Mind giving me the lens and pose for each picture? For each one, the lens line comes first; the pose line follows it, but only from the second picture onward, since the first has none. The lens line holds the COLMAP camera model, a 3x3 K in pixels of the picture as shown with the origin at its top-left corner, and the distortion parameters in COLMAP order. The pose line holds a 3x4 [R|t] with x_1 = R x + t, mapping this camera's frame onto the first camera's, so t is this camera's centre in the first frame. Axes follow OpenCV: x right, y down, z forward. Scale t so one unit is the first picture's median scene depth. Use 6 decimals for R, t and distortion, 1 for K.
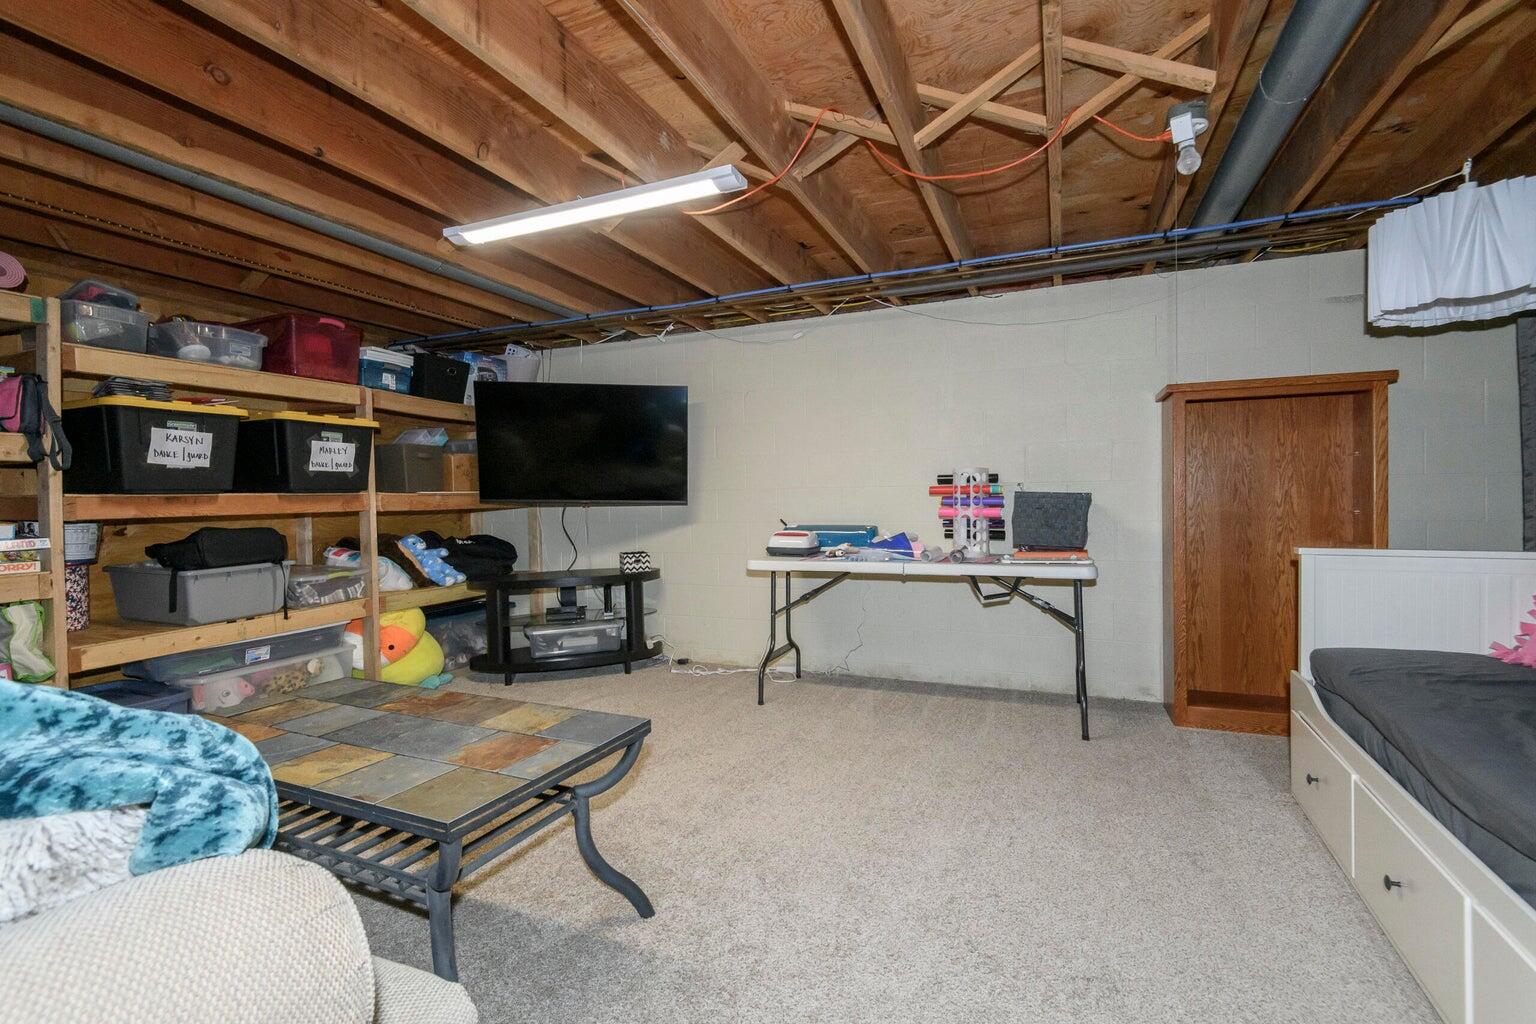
lens RADIAL K [[679.8, 0, 768.0], [0, 679.8, 512.0], [0, 0, 1]] dist [0.041794, -0.013278]
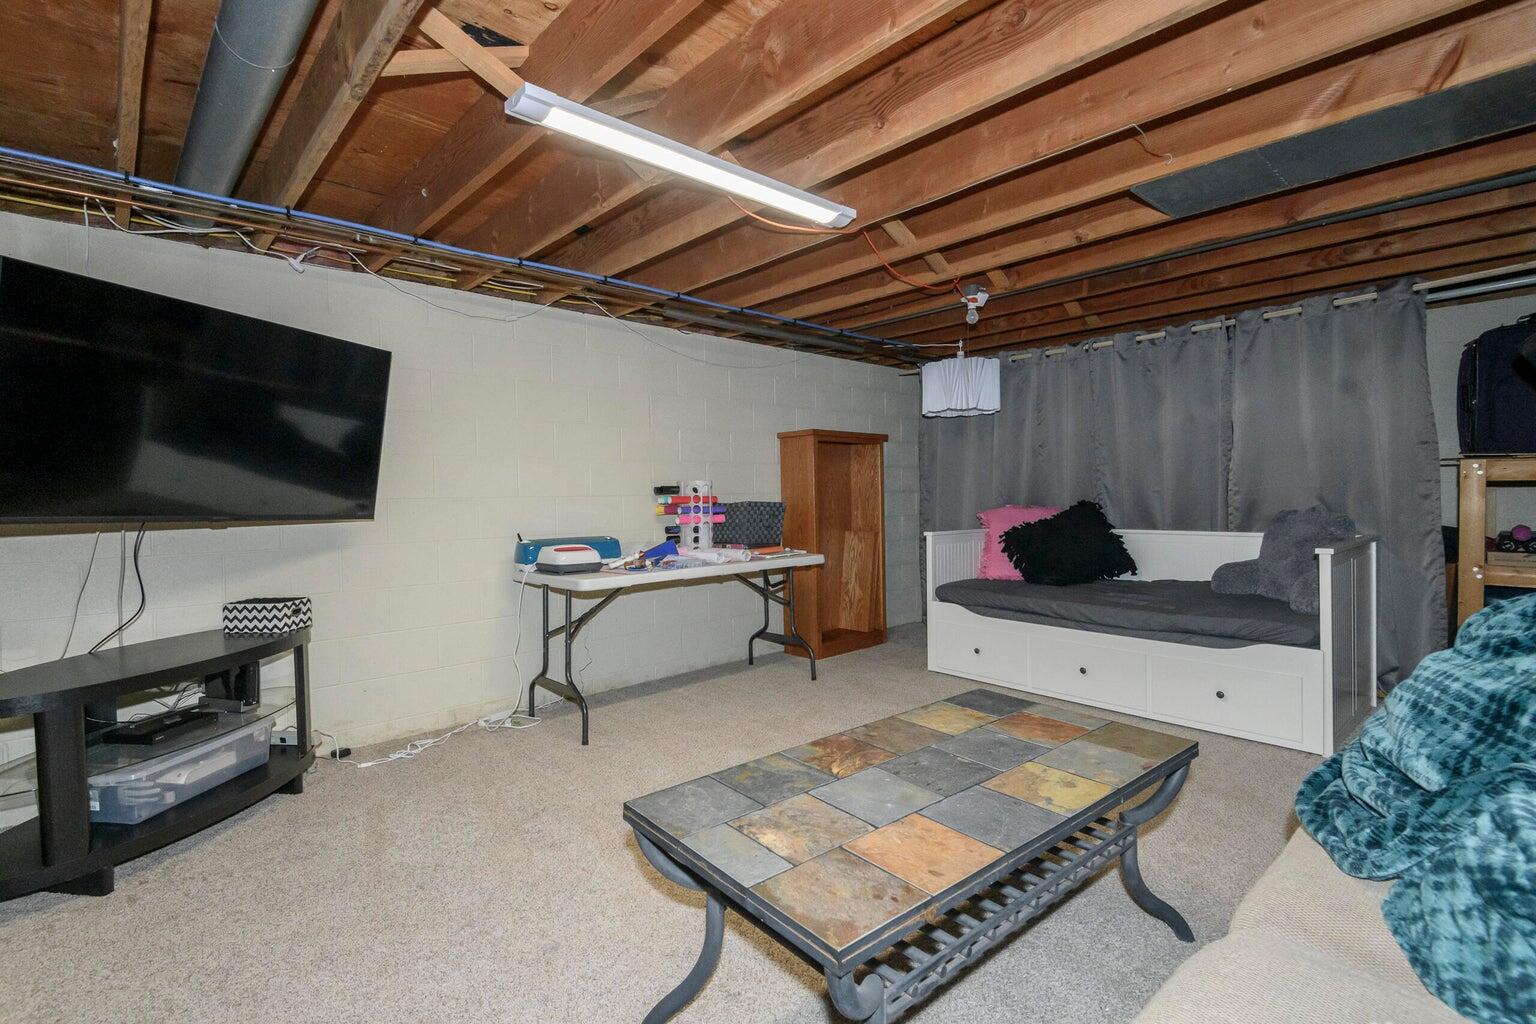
lens RADIAL K [[695.6, 0, 765.6], [0, 695.6, 509.8], [0, 0, 1]] dist [0.024312, -0.015726]
pose [[0.436711, -0.009725, 0.899549, -0.729415], [0.030125, 0.999539, -0.003819, -0.007332], [-0.899097, 0.028767, 0.436802, 0.406177]]
